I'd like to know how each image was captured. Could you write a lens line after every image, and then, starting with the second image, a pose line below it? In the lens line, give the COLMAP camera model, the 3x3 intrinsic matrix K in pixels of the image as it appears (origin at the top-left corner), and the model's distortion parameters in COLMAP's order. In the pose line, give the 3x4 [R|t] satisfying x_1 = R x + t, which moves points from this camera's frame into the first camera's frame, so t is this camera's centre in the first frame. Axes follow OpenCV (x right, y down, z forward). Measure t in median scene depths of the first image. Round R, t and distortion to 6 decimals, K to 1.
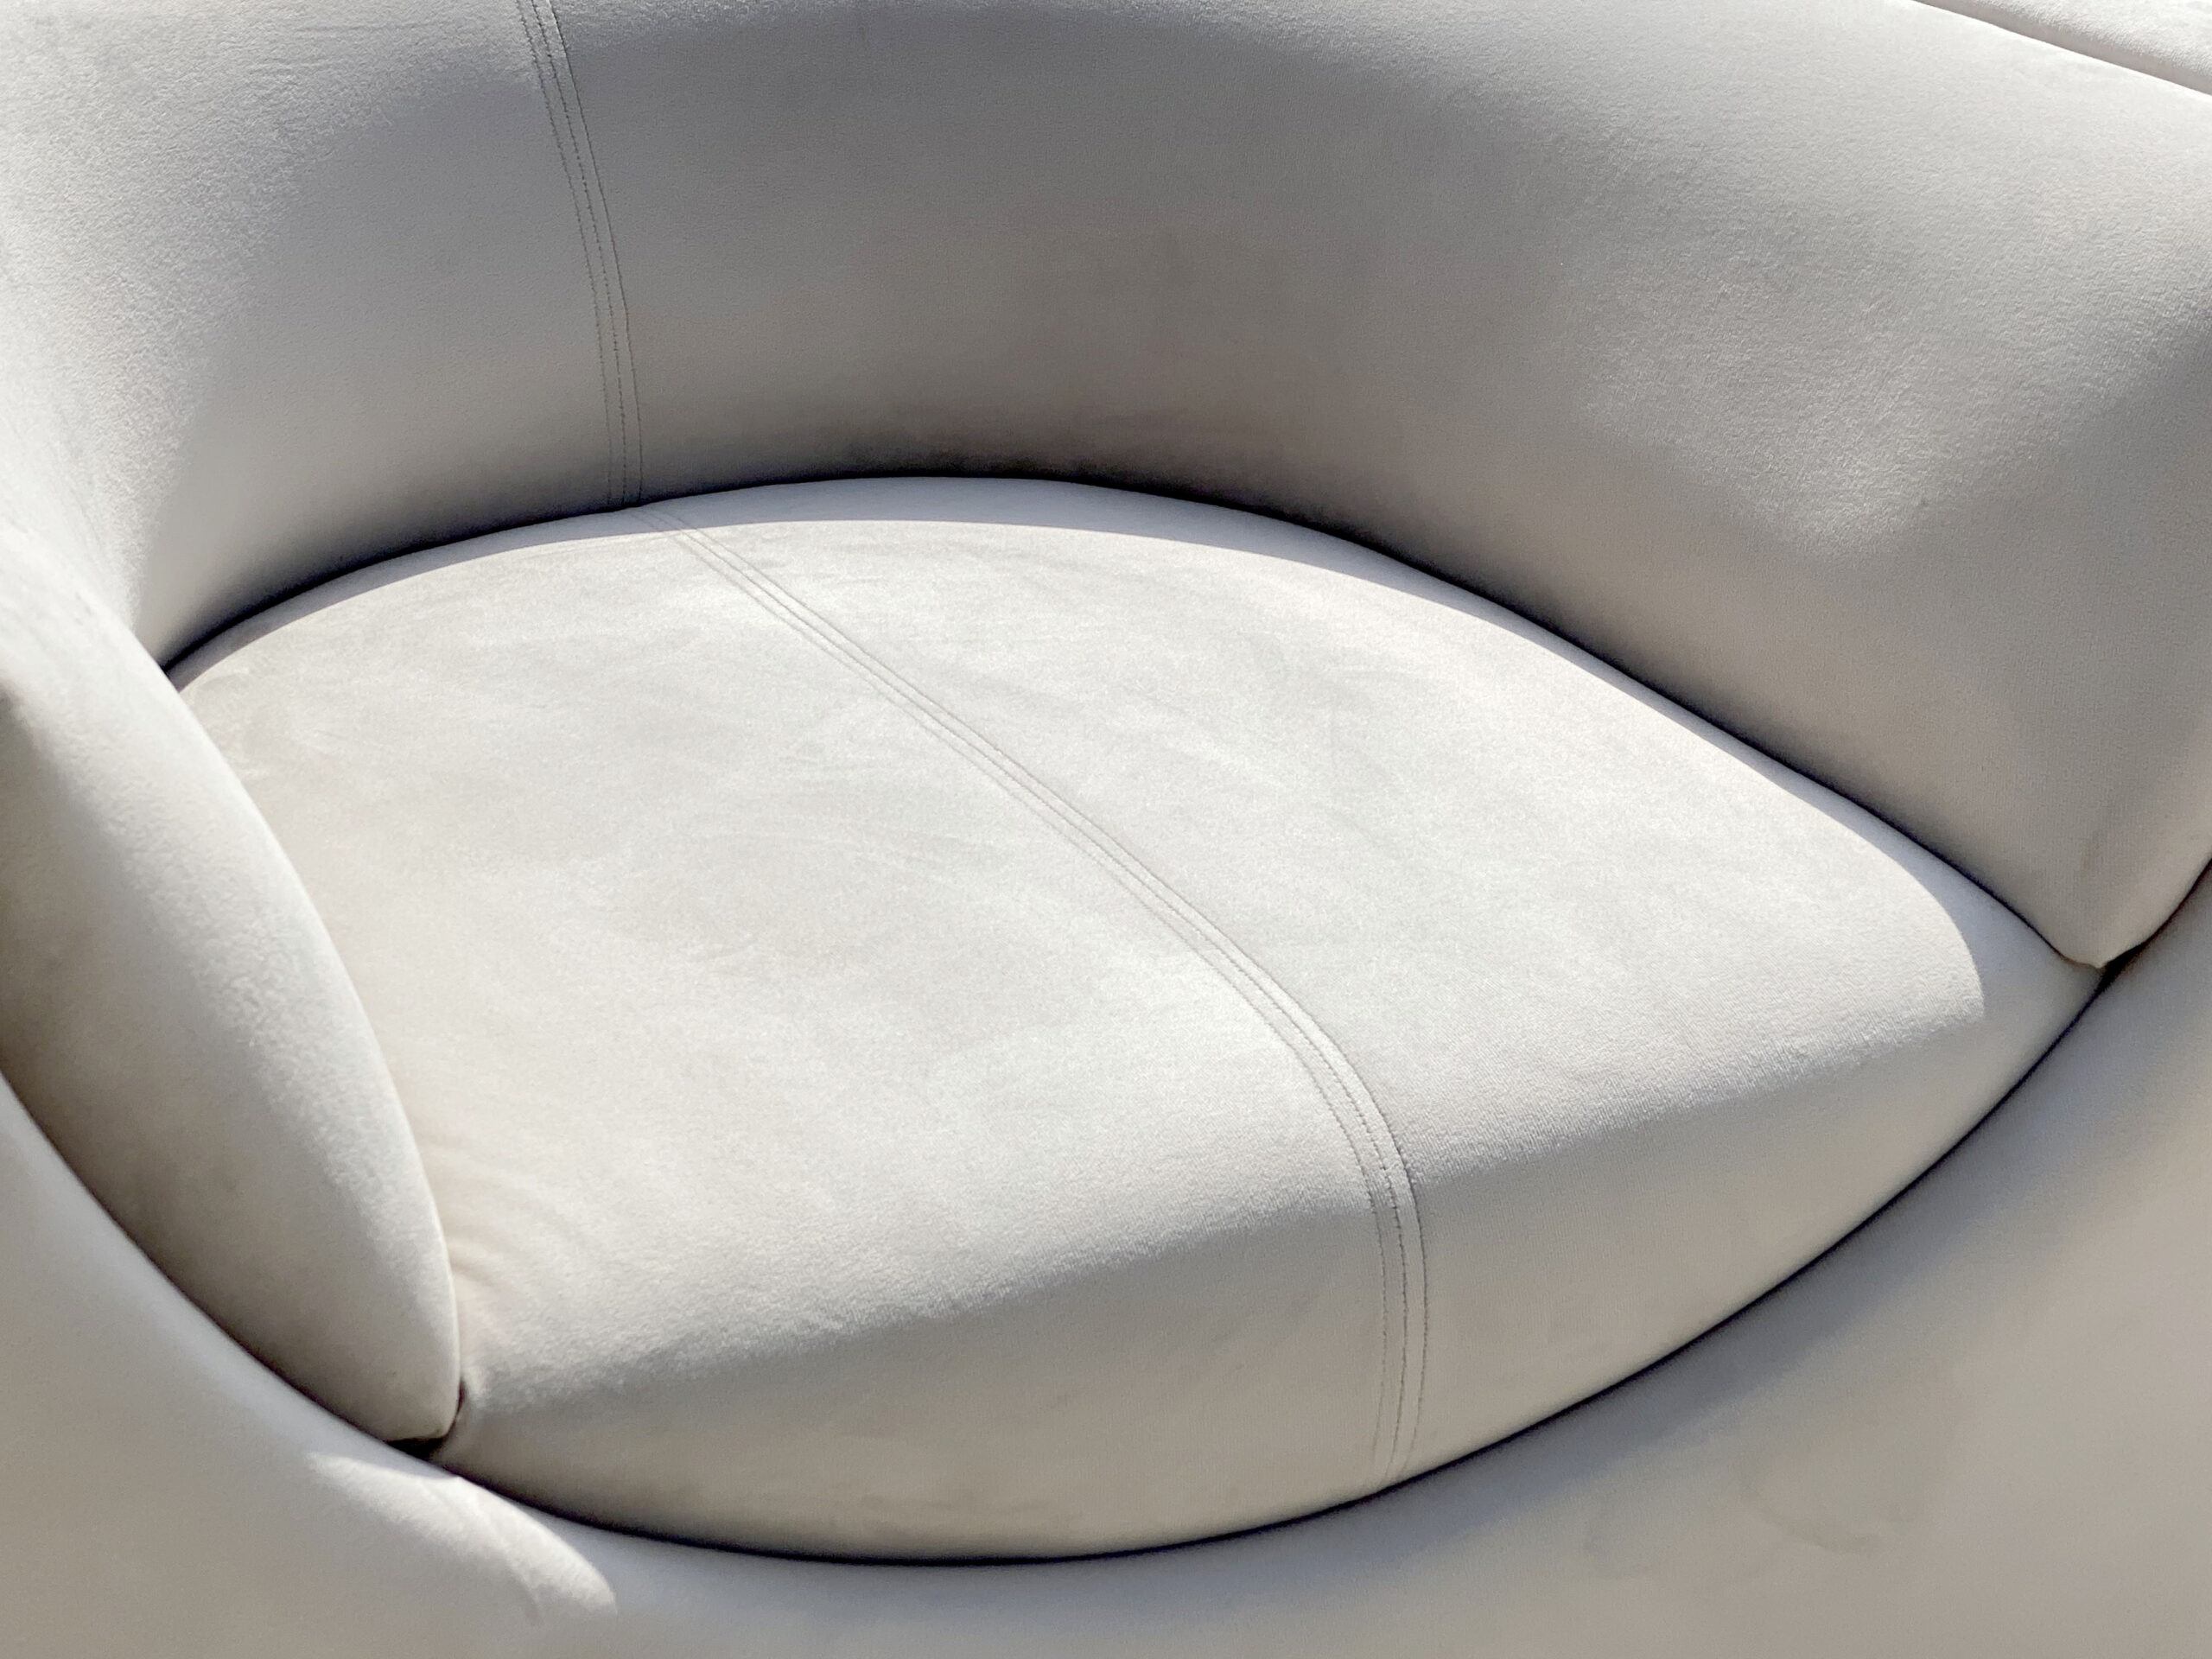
lens RADIAL K [[4154.3, 0, 1106.0], [0, 4154.3, 829.5], [0, 0, 1]] dist [0.063239, 0.835245]
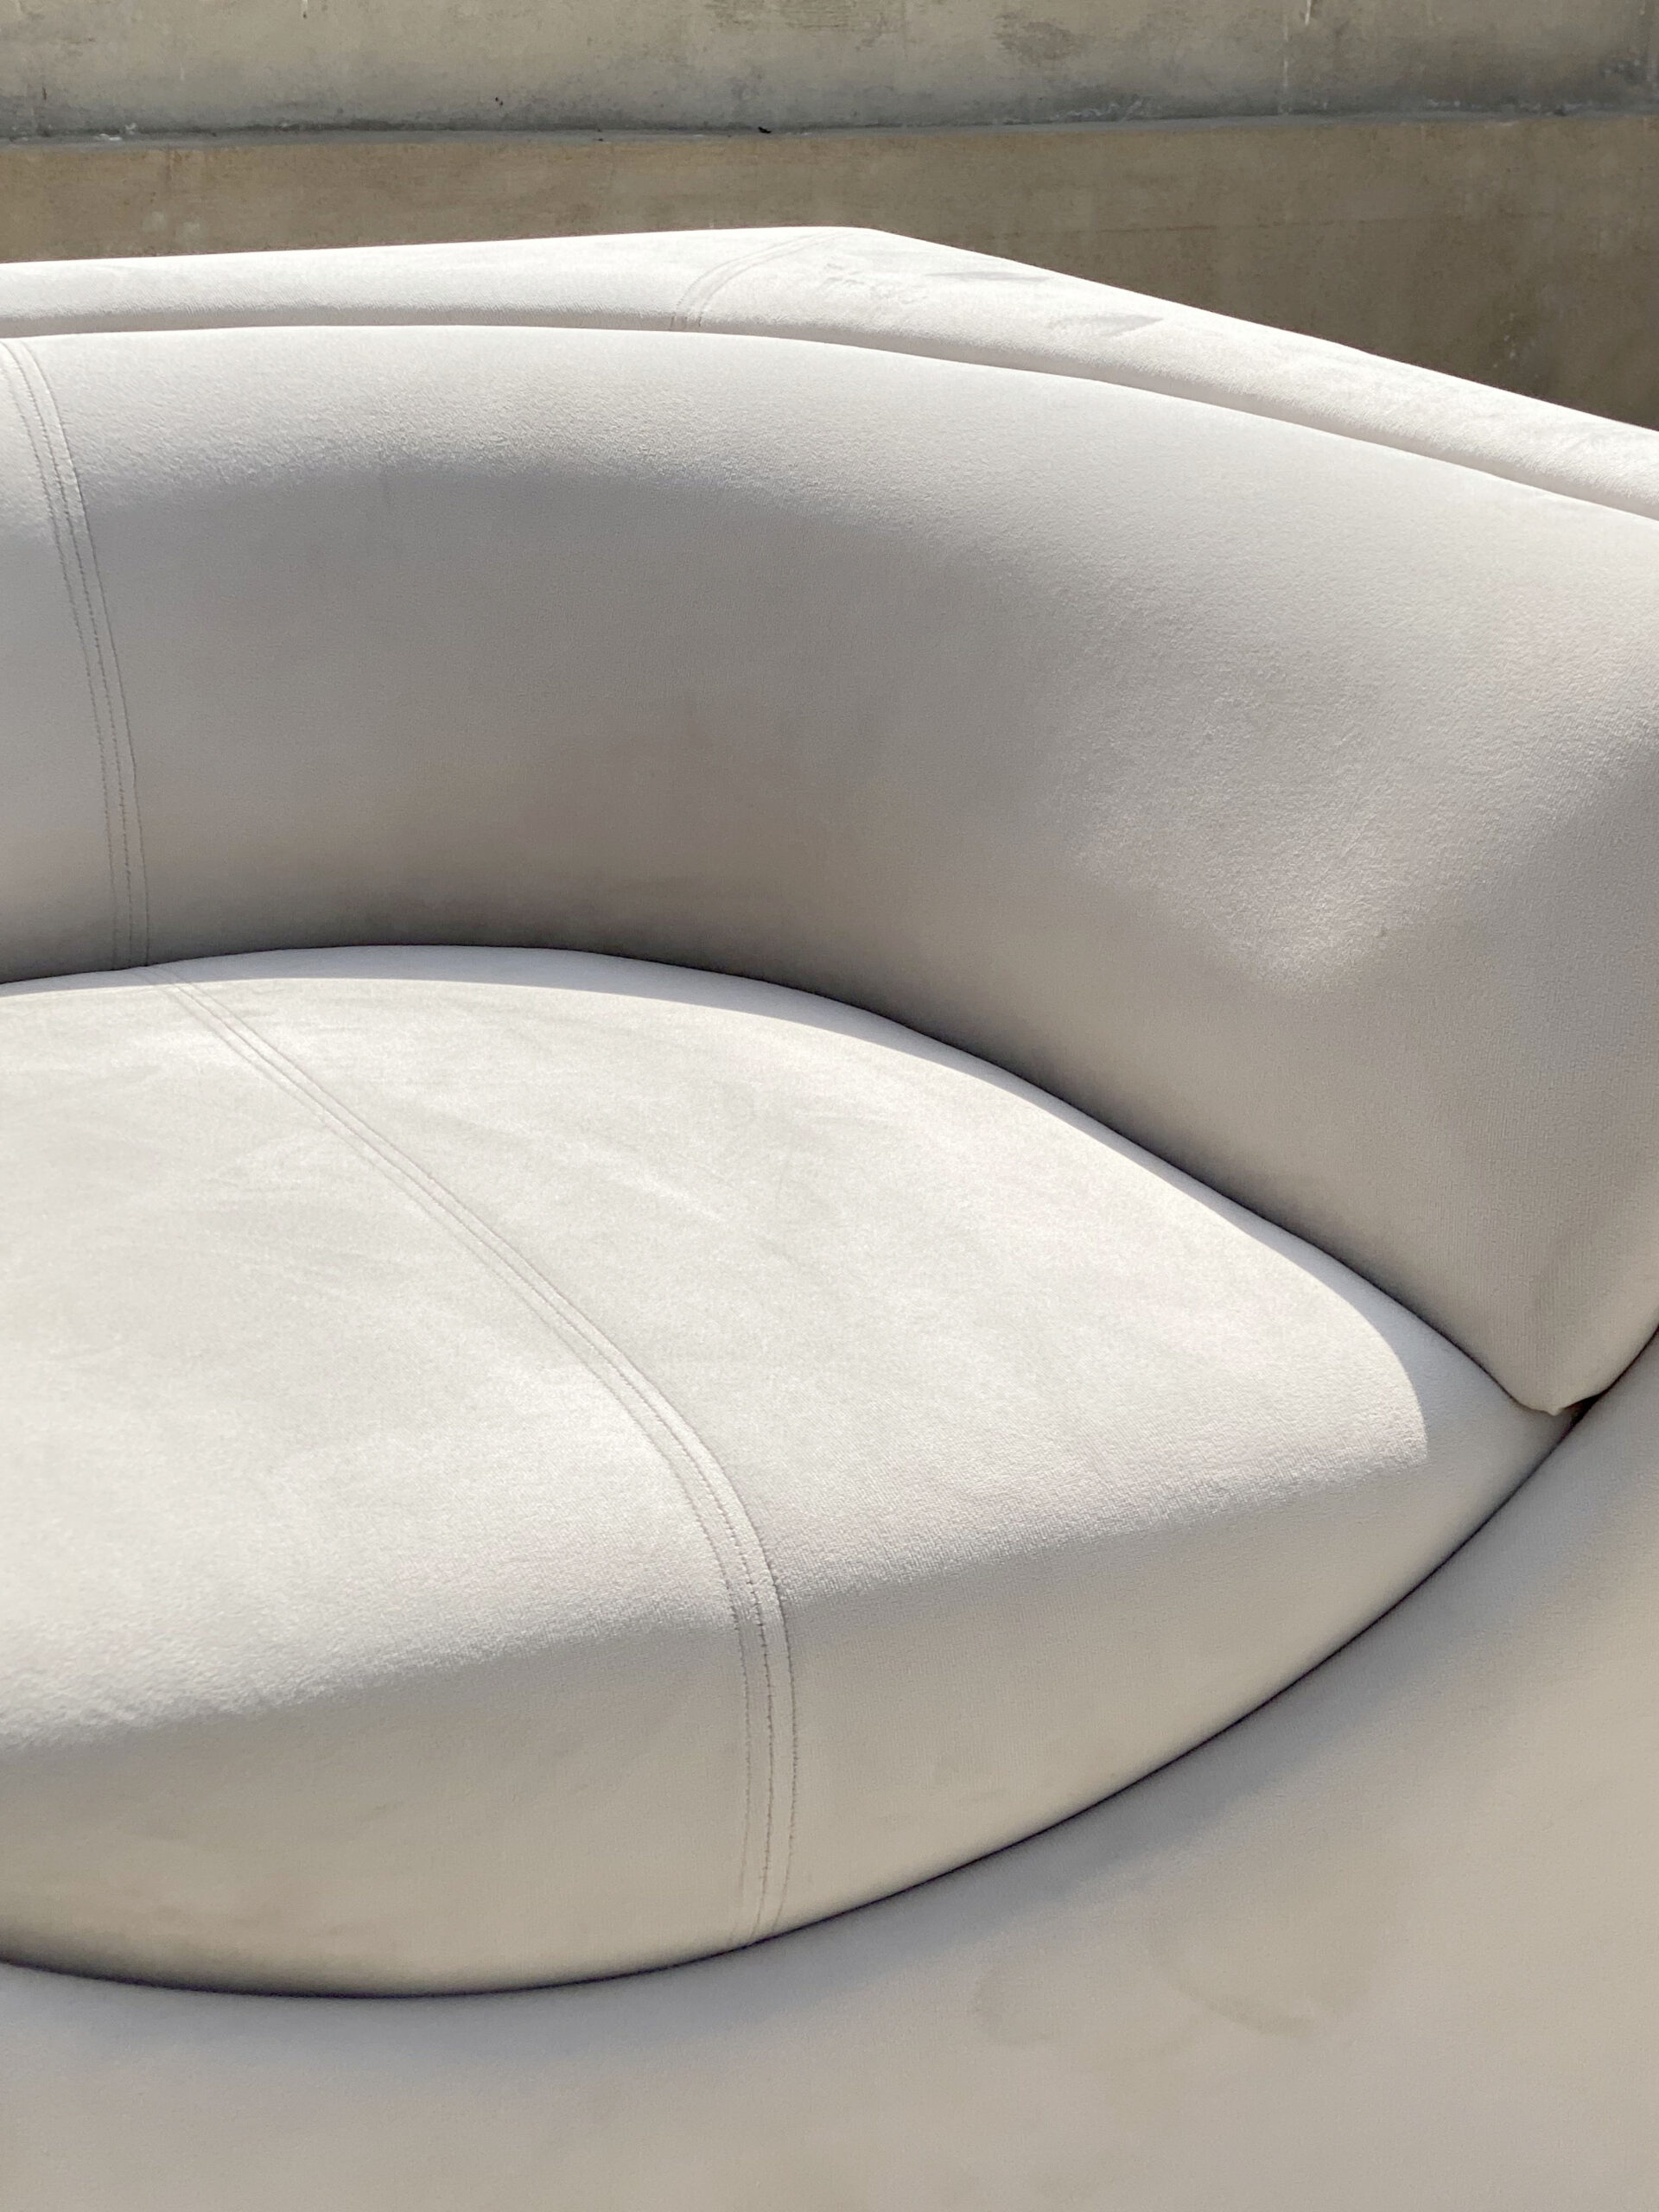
lens RADIAL K [[4154.3, 0, 829.5], [0, 4154.3, 1106.0], [0, 0, 1]] dist [0.063239, 0.835245]
pose [[0.998363, 0.016885, -0.054652, 0.122969], [-0.022827, 0.993669, -0.110003, 0.070725], [0.052449, 0.111070, 0.992428, 0.046554]]
